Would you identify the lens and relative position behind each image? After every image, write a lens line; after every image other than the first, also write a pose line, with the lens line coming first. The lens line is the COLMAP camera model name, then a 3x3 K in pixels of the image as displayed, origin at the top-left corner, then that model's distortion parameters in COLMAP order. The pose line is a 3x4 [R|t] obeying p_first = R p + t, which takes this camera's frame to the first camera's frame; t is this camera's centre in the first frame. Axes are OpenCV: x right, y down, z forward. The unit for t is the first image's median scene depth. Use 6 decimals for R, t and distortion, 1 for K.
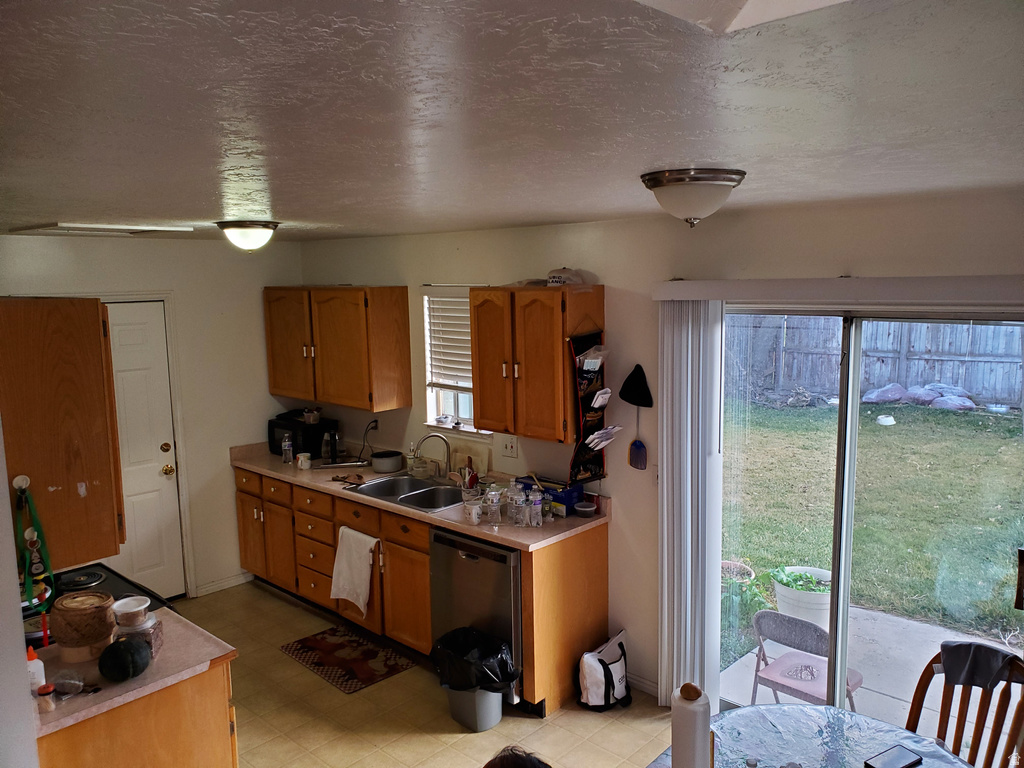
lens RADIAL K [[797.6, 0, 522.4], [0, 797.6, 382.8], [0, 0, 1]] dist [0.042418, -0.064917]
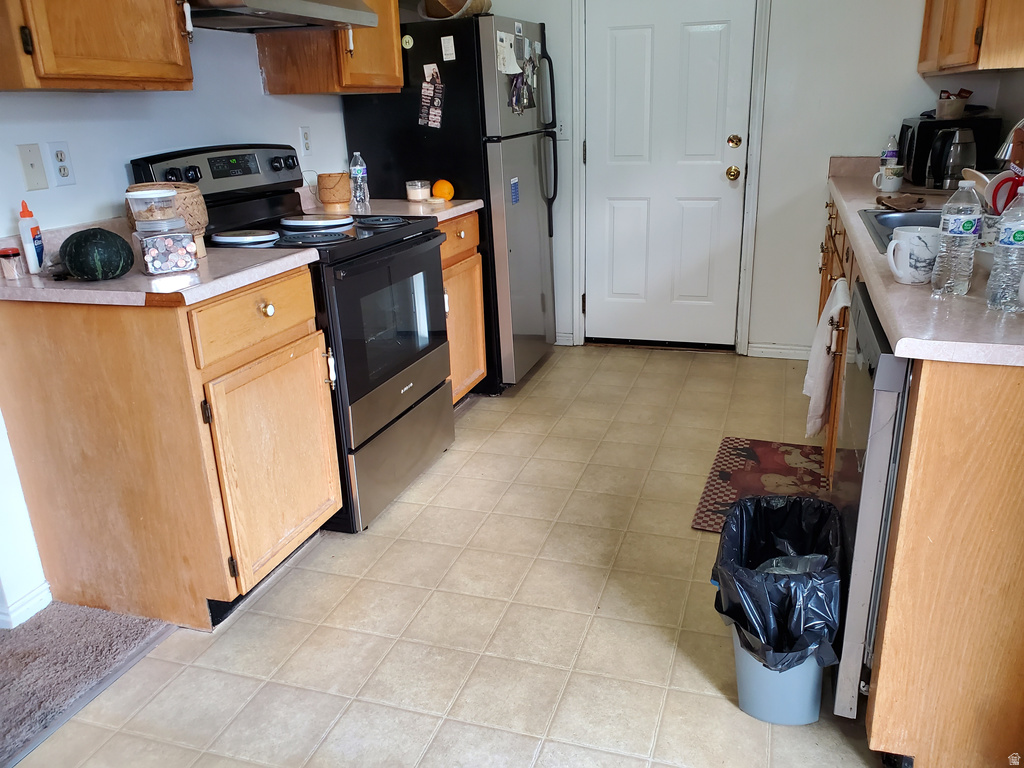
lens RADIAL K [[800.0, 0, 525.1], [0, 800.0, 387.6], [0, 0, 1]] dist [0.014957, -0.000160]
pose [[0.423254, 0.304784, -0.853207, 0.192680], [-0.099228, 0.951647, 0.290725, 0.117141], [0.900561, -0.038388, 0.433032, 0.584942]]
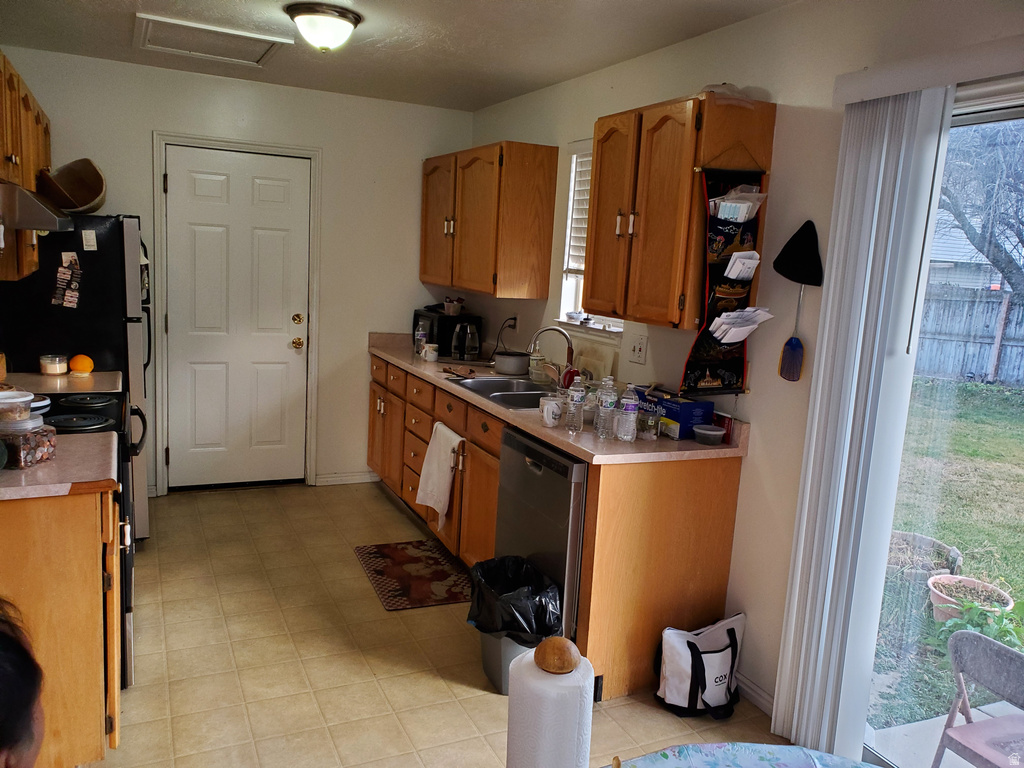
lens RADIAL K [[795.9, 0, 512.0], [0, 795.9, 384.0], [0, 0, 1]] dist [0.047701, -0.056324]
pose [[0.922592, 0.131260, -0.362760, 0.155005], [-0.124565, 0.991326, 0.041900, 0.099519], [0.365113, 0.006530, 0.930940, 0.260130]]
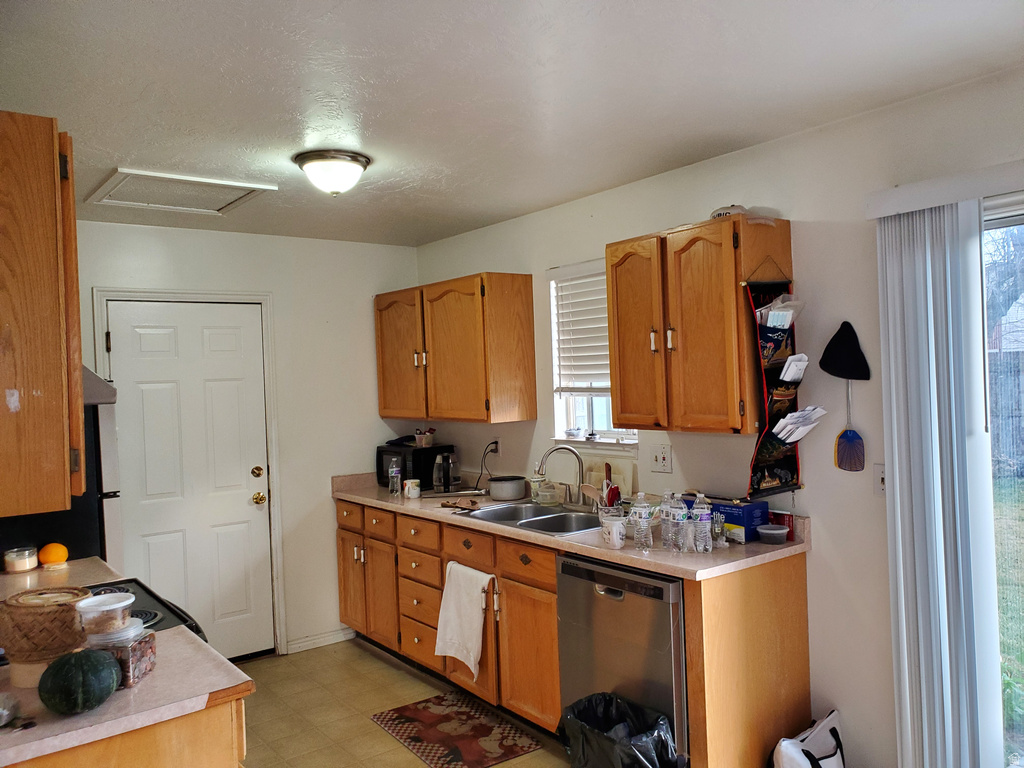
lens RADIAL K [[795.6, 0, 525.5], [0, 795.6, 385.1], [0, 0, 1]] dist [0.050064, -0.067052]
pose [[0.985235, -0.019340, -0.170111, -0.013185], [-0.000830, 0.993048, -0.117705, 0.103287], [0.171205, 0.116108, 0.978370, 0.225383]]
